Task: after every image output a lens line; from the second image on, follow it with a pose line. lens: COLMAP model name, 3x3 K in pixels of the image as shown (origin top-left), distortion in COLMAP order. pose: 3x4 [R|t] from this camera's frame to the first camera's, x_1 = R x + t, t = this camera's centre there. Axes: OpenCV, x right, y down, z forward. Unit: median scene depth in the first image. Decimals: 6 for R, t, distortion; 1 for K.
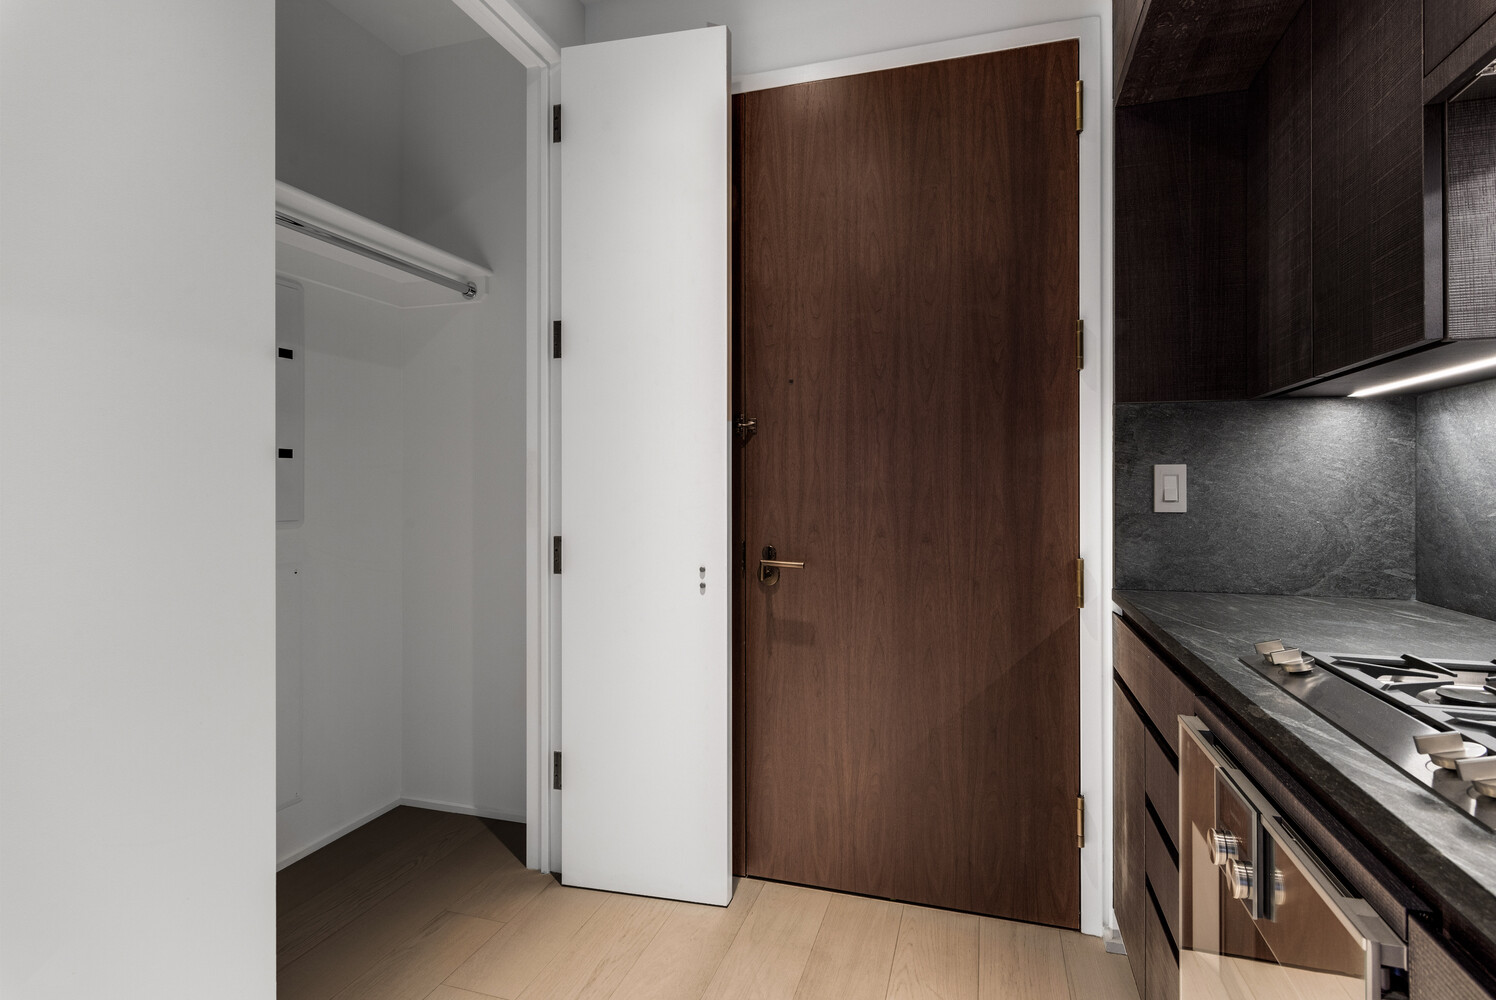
lens RADIAL K [[744.5, 0, 753.2], [0, 744.5, 484.0], [0, 0, 1]] dist [-0.000560, -0.000425]
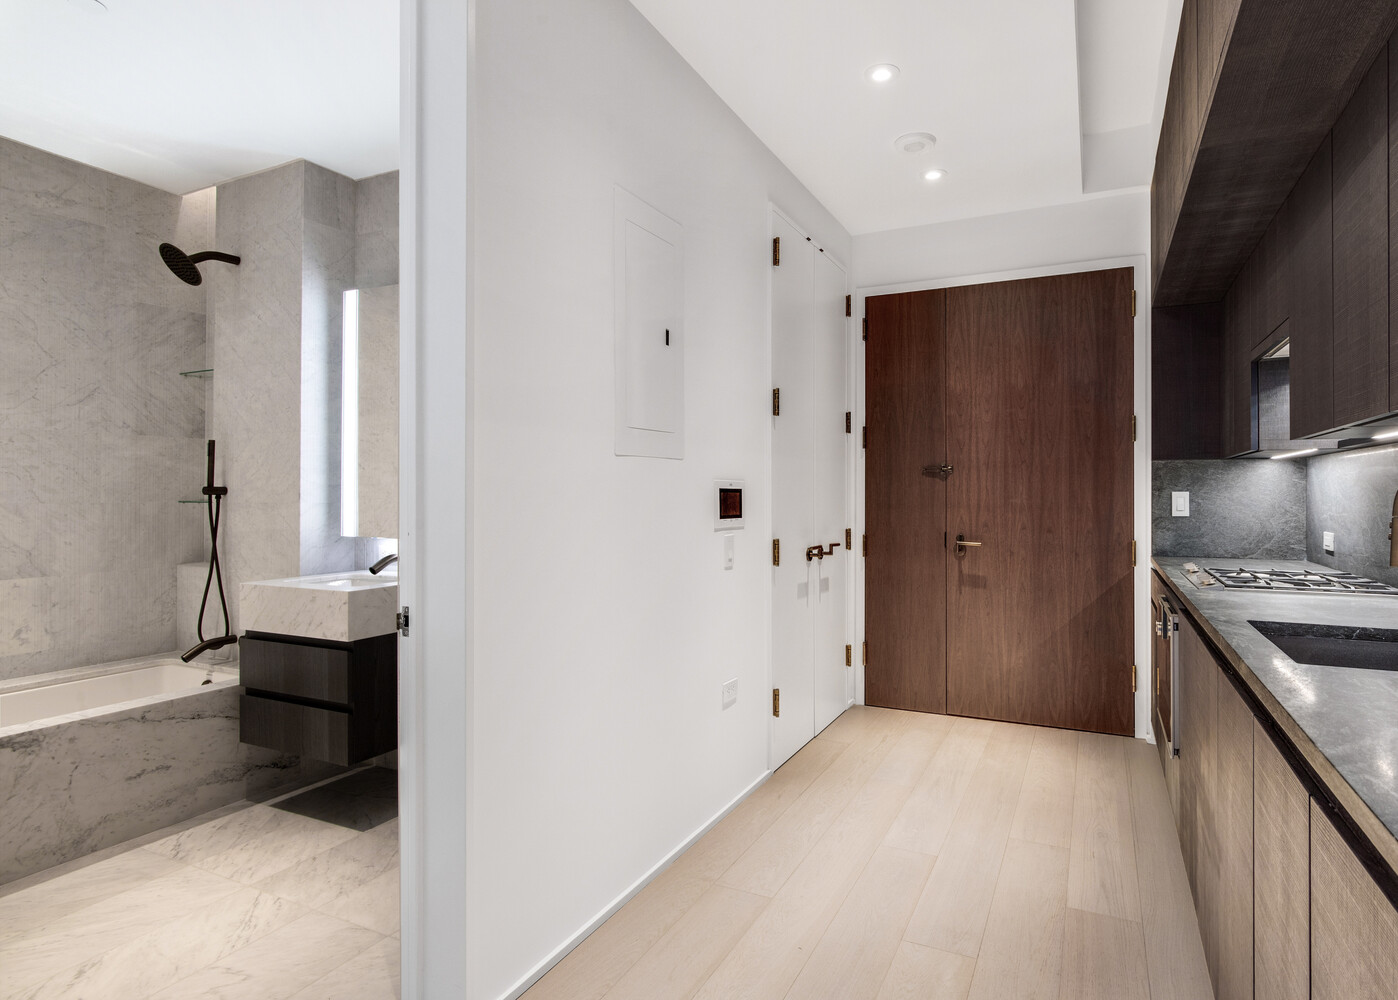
lens RADIAL K [[770.2, 0, 745.6], [0, 770.2, 494.2], [0, 0, 1]] dist [-0.000011, 0.000302]
pose [[0.991538, -0.002434, -0.129797, -0.282240], [0.003577, 0.999957, 0.008576, -0.037722], [0.129770, -0.008968, 0.991504, -1.052151]]
